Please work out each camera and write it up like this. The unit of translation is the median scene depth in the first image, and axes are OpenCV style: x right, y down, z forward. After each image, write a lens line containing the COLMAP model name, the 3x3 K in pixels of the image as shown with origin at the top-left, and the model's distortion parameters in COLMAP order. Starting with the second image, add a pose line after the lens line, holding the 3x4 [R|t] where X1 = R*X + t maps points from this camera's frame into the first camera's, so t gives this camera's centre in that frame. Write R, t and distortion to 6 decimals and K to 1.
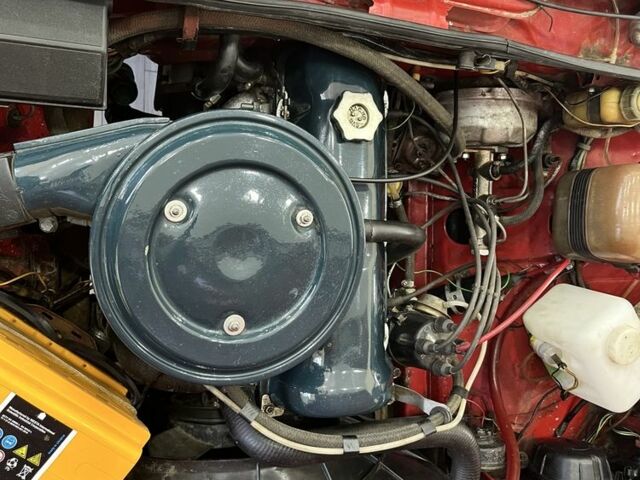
lens RADIAL K [[511.0, 0, 337.4], [0, 511.0, 244.1], [0, 0, 1]] dist [0.008024, 0.004932]
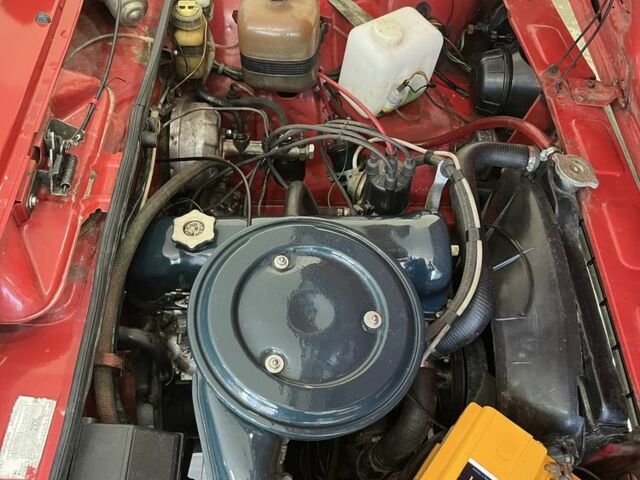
lens RADIAL K [[478.7, 0, 320.0], [0, 478.7, 240.0], [0, 0, 1]] dist [0.052774, -0.101959]
pose [[-0.007674, -0.989496, 0.144357, -0.109362], [0.999572, -0.003515, 0.029044, 0.003996], [-0.028232, 0.144518, 0.989099, -0.066488]]
